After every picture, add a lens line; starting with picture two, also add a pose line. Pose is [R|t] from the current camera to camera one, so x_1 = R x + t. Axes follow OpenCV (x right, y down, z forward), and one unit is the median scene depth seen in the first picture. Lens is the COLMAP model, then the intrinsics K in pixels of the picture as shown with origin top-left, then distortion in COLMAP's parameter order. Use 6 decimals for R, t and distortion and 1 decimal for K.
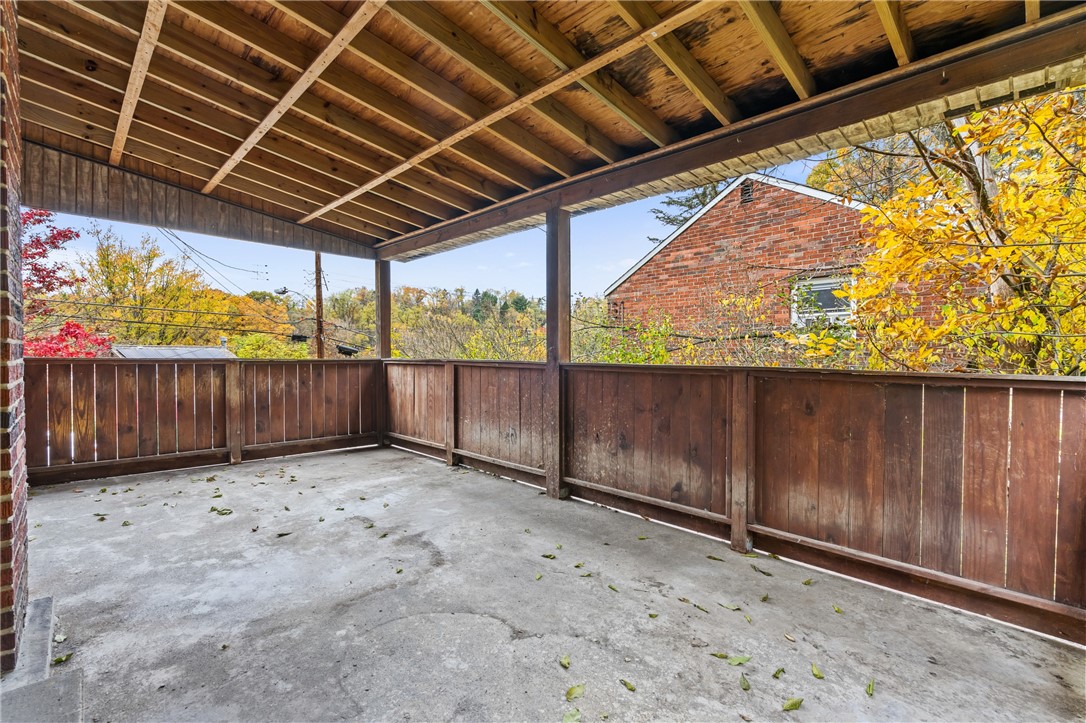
lens RADIAL K [[491.0, 0, 543.8], [0, 491.0, 360.2], [0, 0, 1]] dist [0.001176, 0.000299]
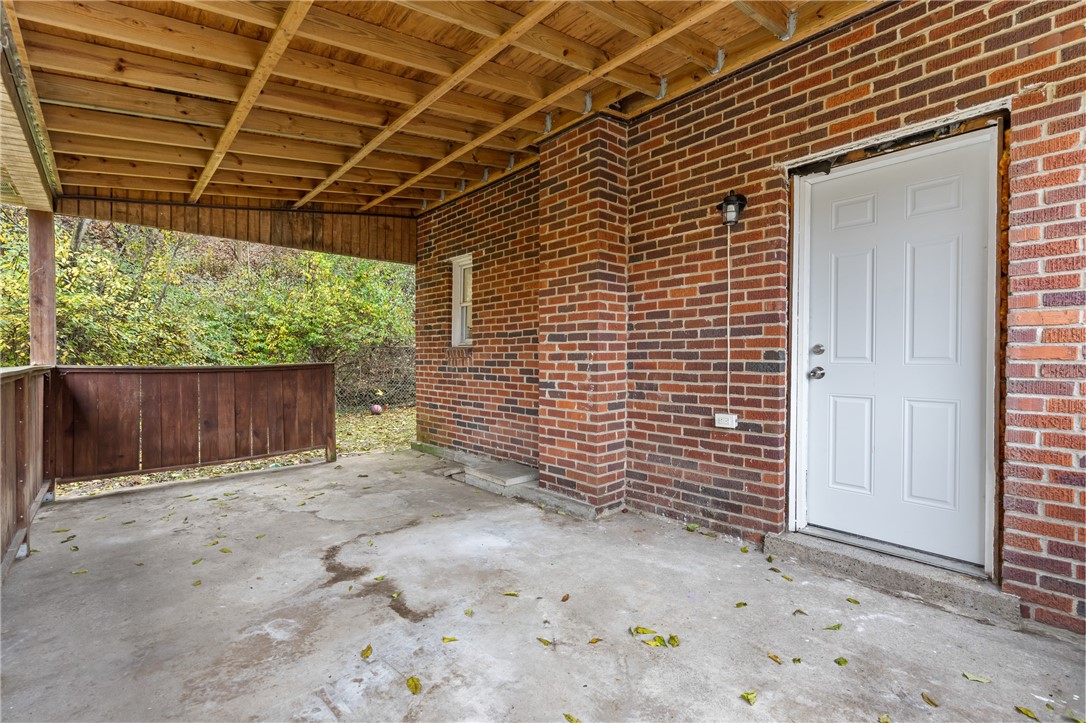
lens RADIAL K [[491.0, 0, 542.3], [0, 491.0, 360.7], [0, 0, 1]] dist [0.001176, 0.000299]
pose [[-0.998999, -0.005184, 0.044437, -0.740371], [-0.004063, 0.999672, 0.025273, -0.034458], [-0.044553, 0.025067, -0.998692, 2.104101]]
